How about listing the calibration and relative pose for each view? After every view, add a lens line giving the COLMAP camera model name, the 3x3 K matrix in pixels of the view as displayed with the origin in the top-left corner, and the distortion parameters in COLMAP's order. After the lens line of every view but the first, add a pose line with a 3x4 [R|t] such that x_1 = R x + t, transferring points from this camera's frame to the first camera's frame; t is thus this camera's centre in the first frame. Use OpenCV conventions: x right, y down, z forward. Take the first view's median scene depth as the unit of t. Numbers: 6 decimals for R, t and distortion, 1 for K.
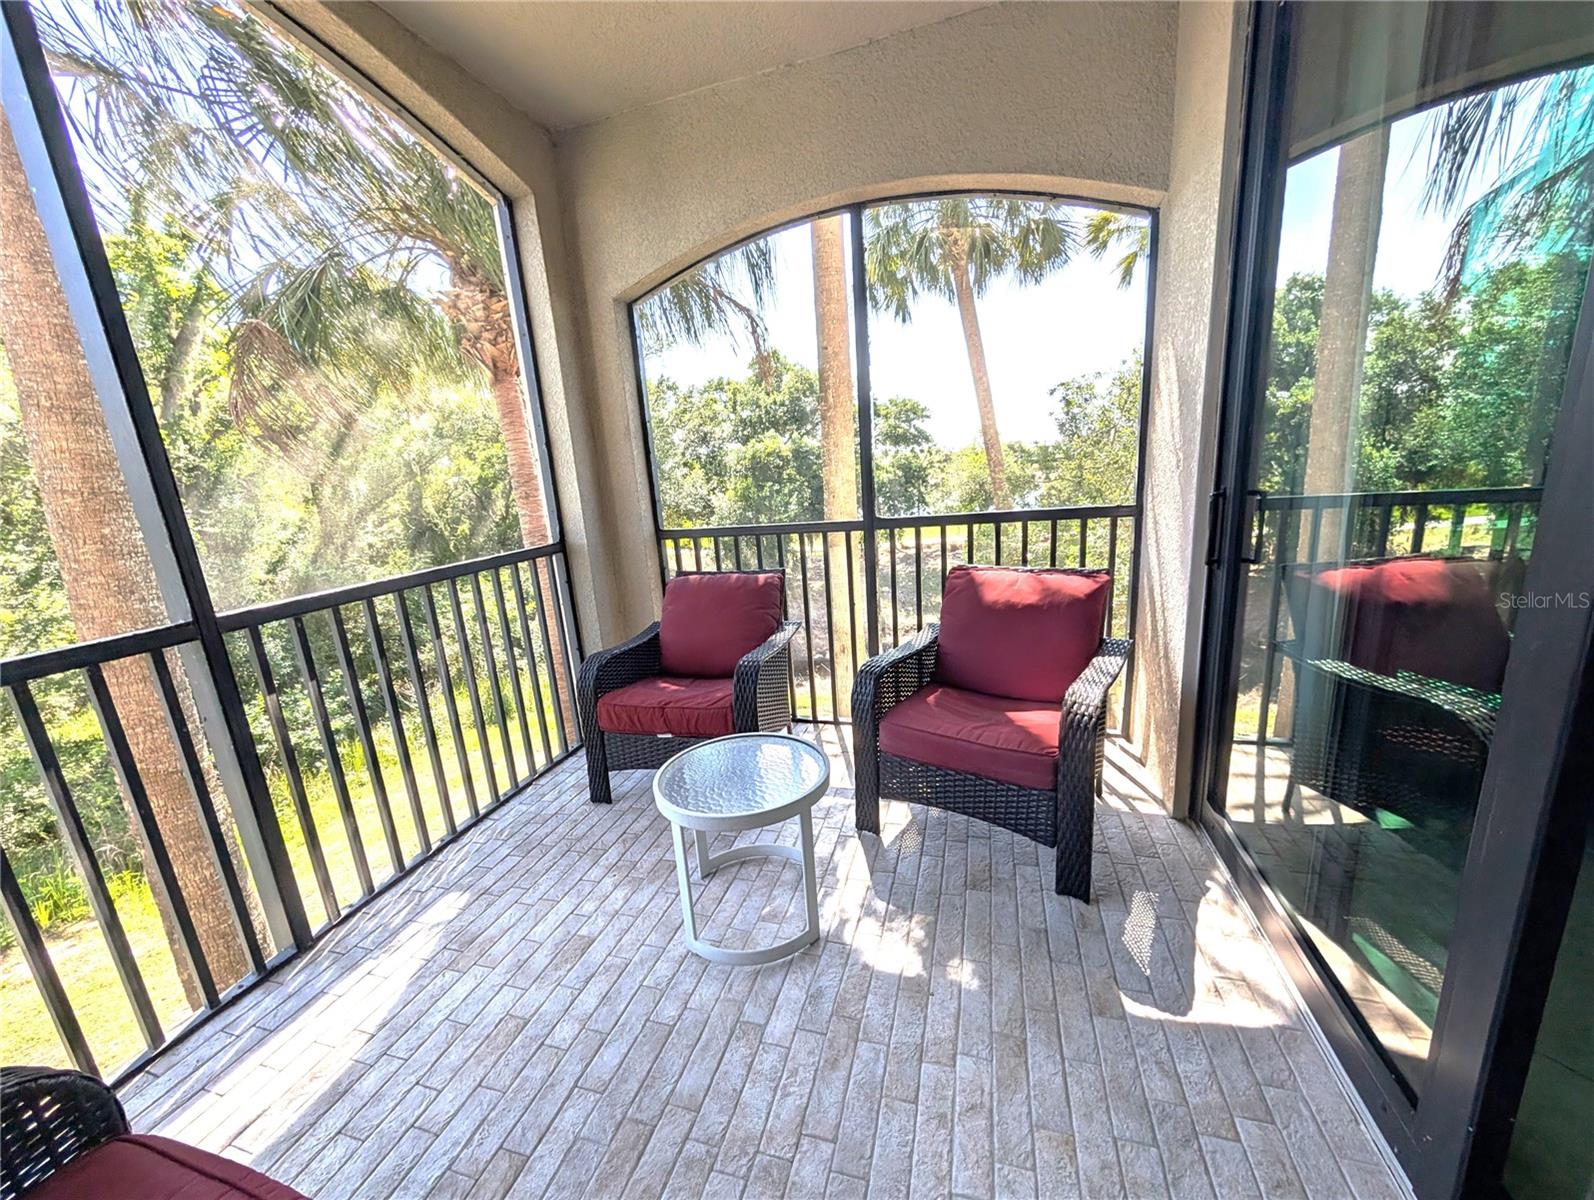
lens RADIAL K [[607.2, 0, 793.6], [0, 607.2, 609.5], [0, 0, 1]] dist [0.001384, -0.000213]
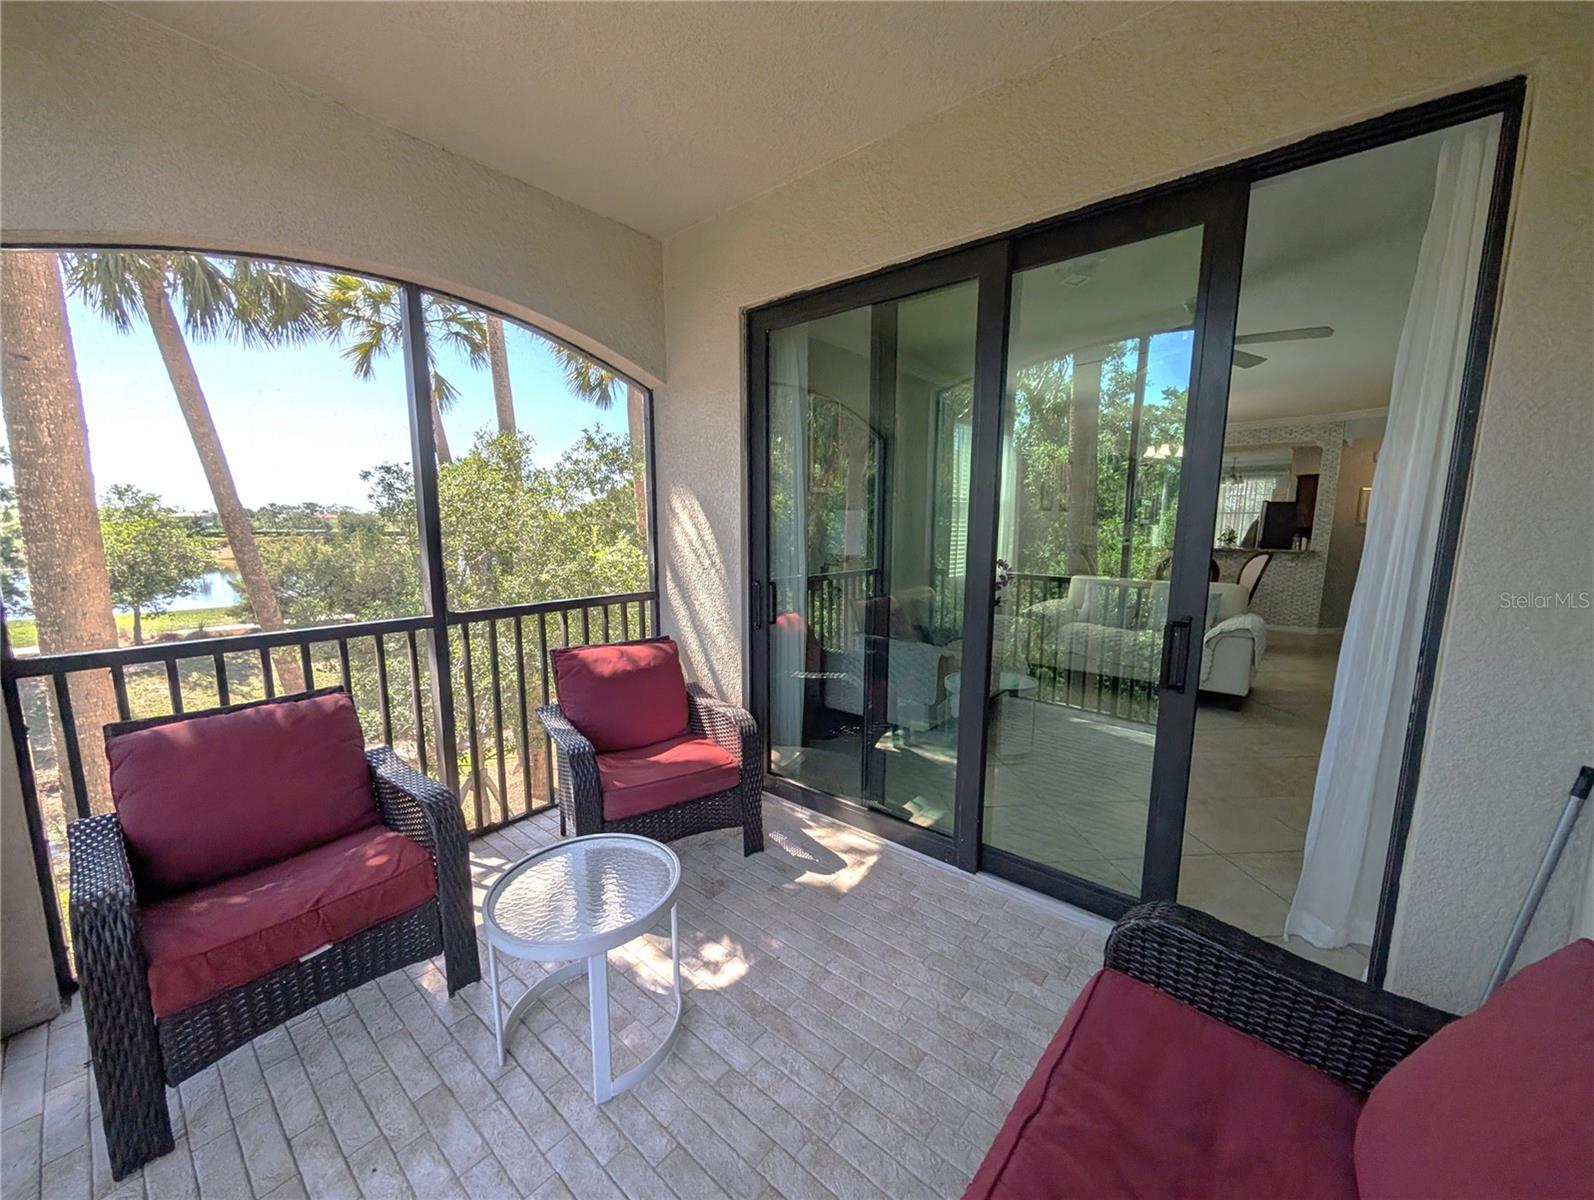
lens RADIAL K [[607.2, 0, 793.6], [0, 607.2, 609.5], [0, 0, 1]] dist [0.001384, -0.000213]
pose [[0.400092, -0.061838, 0.914386, -0.632669], [0.186165, 0.982404, -0.015019, -0.057172], [-0.897368, 0.176236, 0.404564, 0.209148]]
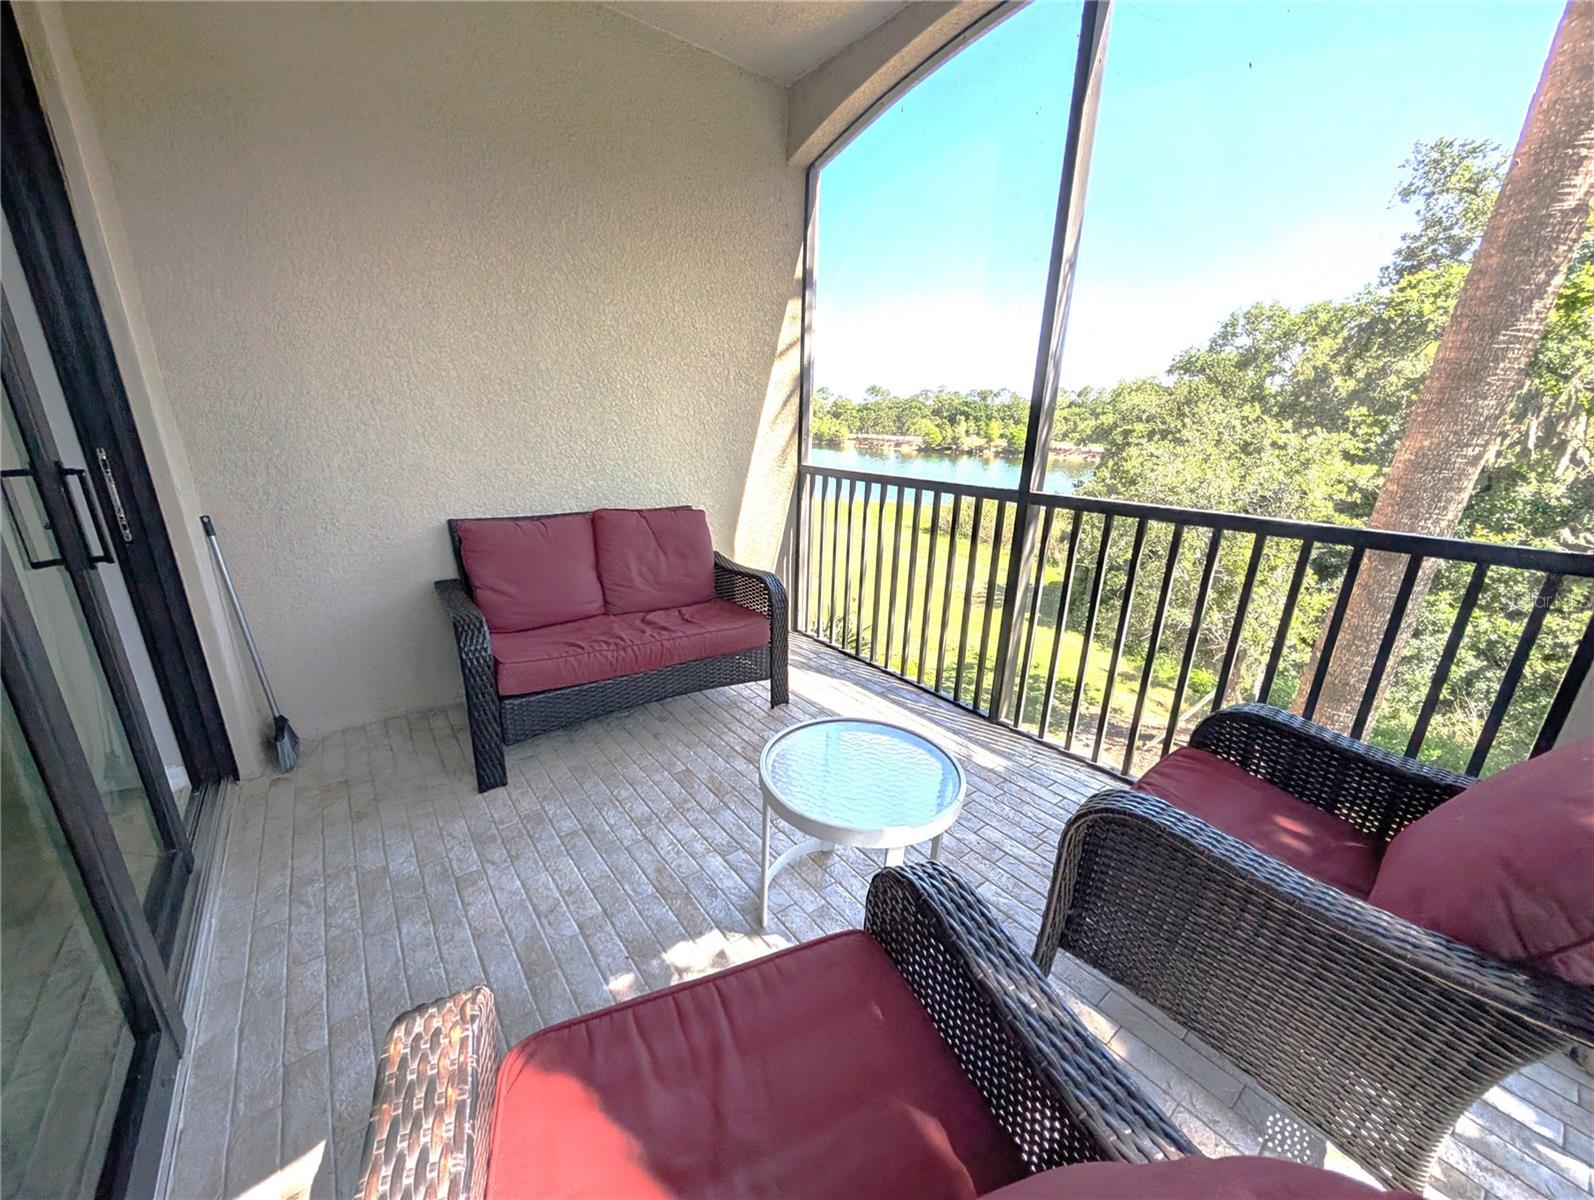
lens RADIAL K [[607.2, 0, 793.6], [0, 607.2, 609.5], [0, 0, 1]] dist [0.001384, -0.000213]
pose [[-0.578661, 0.302696, -0.757315, 0.446410], [-0.170954, 0.862927, 0.475534, -0.258096], [0.797450, 0.404639, -0.447595, 0.984027]]
